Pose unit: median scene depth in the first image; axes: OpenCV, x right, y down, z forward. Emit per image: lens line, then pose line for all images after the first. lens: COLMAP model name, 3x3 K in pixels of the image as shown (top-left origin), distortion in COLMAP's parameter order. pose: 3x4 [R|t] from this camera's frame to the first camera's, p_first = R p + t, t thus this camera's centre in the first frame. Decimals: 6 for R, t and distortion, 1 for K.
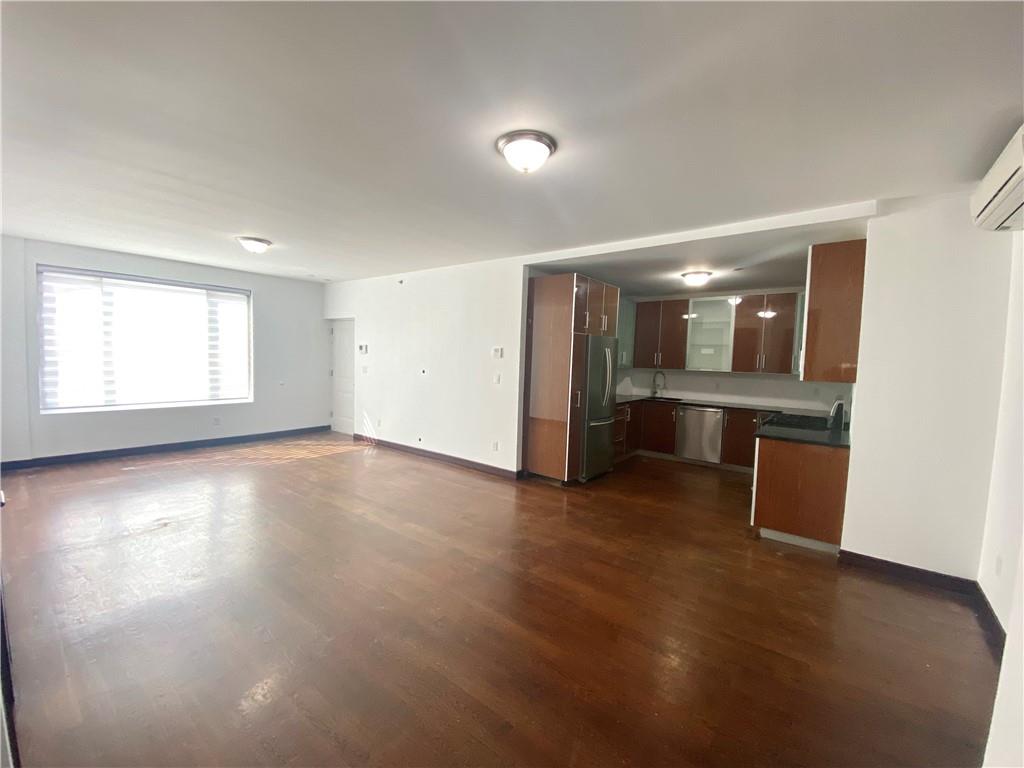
lens RADIAL K [[417.1, 0, 515.0], [0, 417.1, 392.1], [0, 0, 1]] dist [-0.001043, -0.003078]
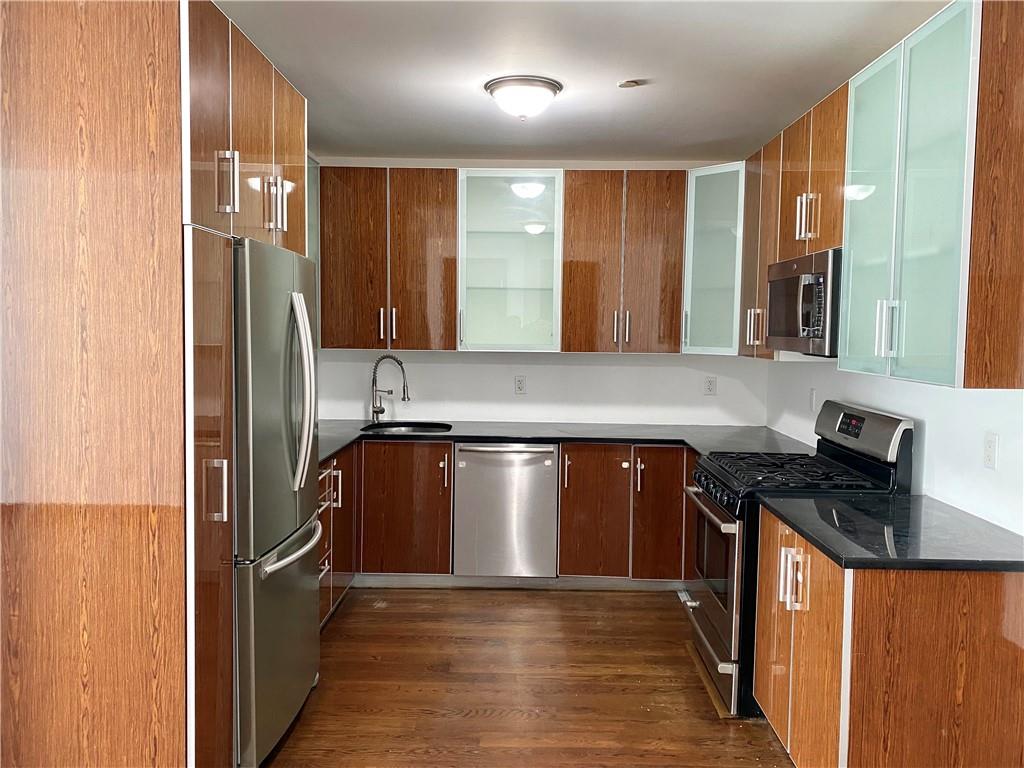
lens RADIAL K [[795.5, 0, 512.7], [0, 795.5, 378.5], [0, 0, 1]] dist [0.034446, -0.008433]
pose [[0.805562, -0.056433, 0.589818, 0.007824], [0.057783, 0.998191, 0.016587, -0.040243], [-0.589687, 0.020720, 0.807366, 0.406218]]
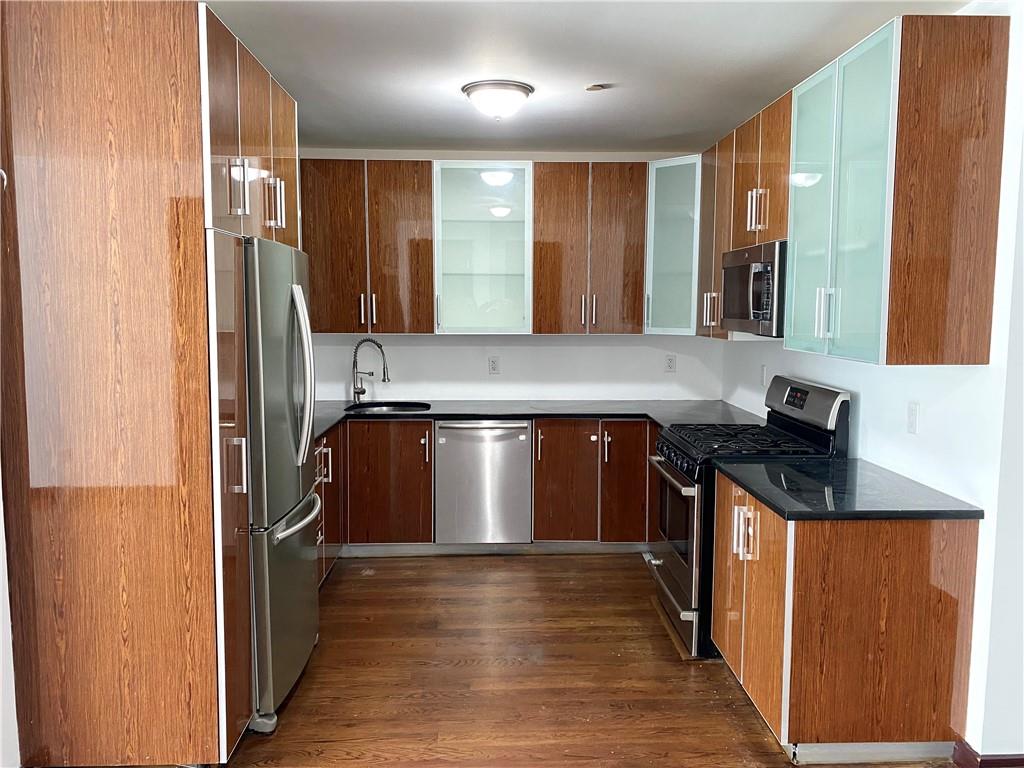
lens RADIAL K [[795.5, 0, 512.8], [0, 795.5, 380.3], [0, 0, 1]] dist [0.034446, -0.008433]
pose [[0.774248, -0.086437, 0.626952, -0.036913], [0.070653, 0.996242, 0.050098, -0.045455], [-0.628926, 0.005508, 0.777446, 0.371615]]
